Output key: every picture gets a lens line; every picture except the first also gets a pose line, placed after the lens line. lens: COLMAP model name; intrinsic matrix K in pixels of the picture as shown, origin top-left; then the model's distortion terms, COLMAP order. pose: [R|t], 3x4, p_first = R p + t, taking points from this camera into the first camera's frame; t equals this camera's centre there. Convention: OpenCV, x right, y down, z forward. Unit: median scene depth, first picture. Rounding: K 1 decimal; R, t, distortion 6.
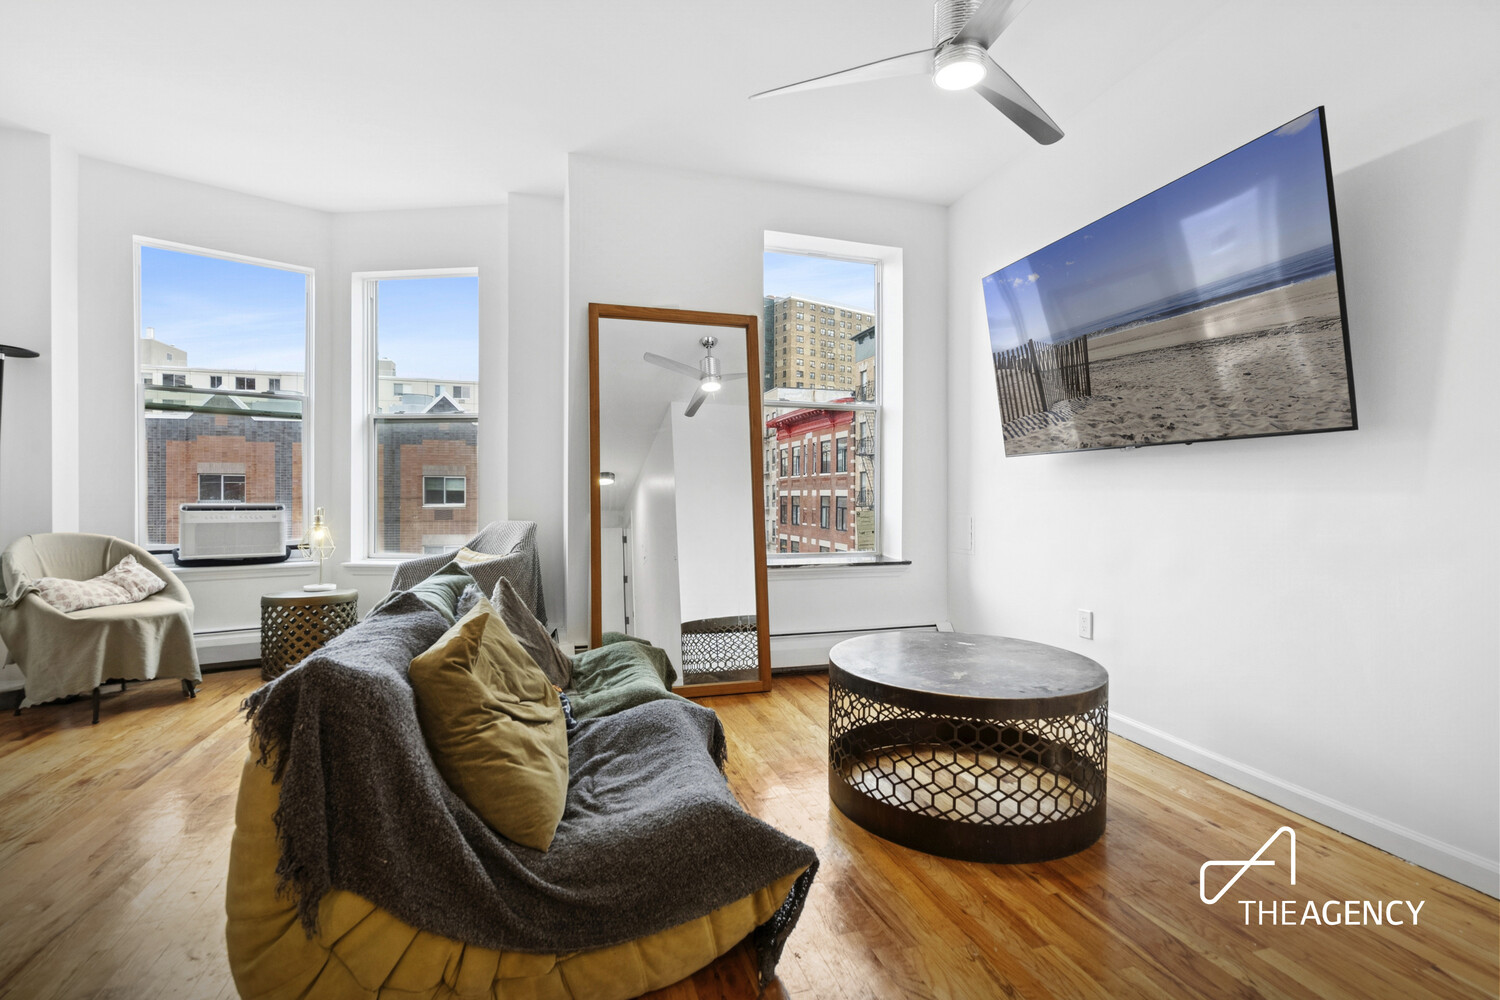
lens RADIAL K [[684.1, 0, 752.4], [0, 684.1, 502.7], [0, 0, 1]] dist [-0.002035, -0.000676]
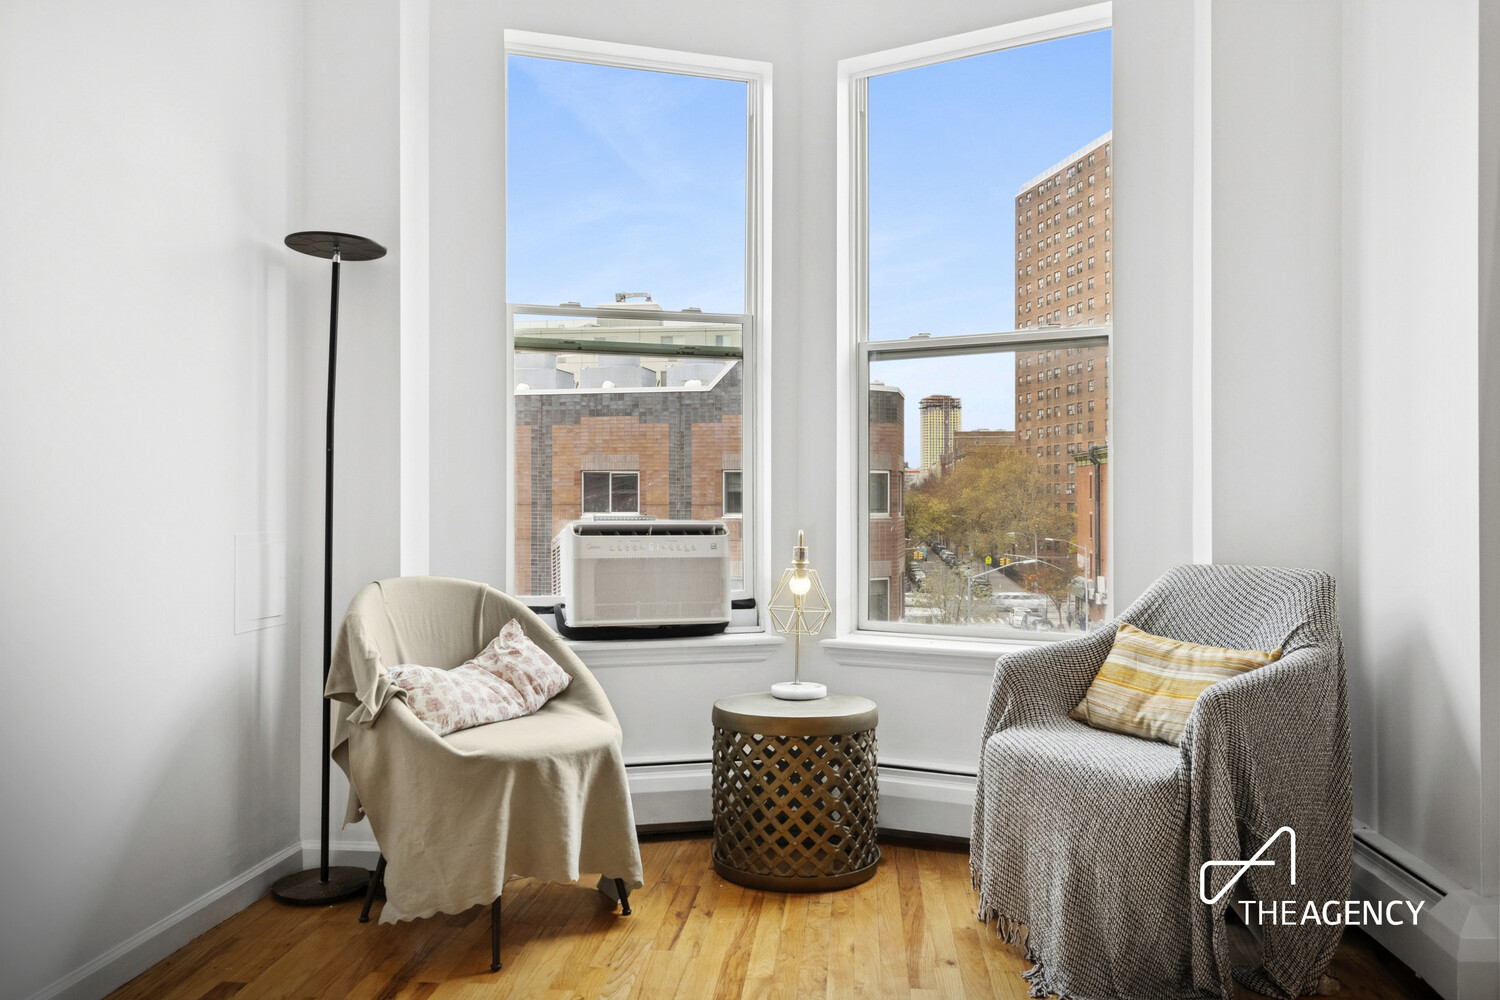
lens RADIAL K [[1137.5, 0, 748.8], [0, 1137.5, 498.5], [0, 0, 1]] dist [0.010594, 0.002873]
pose [[0.916190, -0.004699, -0.400717, -0.405391], [0.000345, 0.999940, -0.010938, -0.008029], [0.400745, 0.009883, 0.916137, 0.274152]]
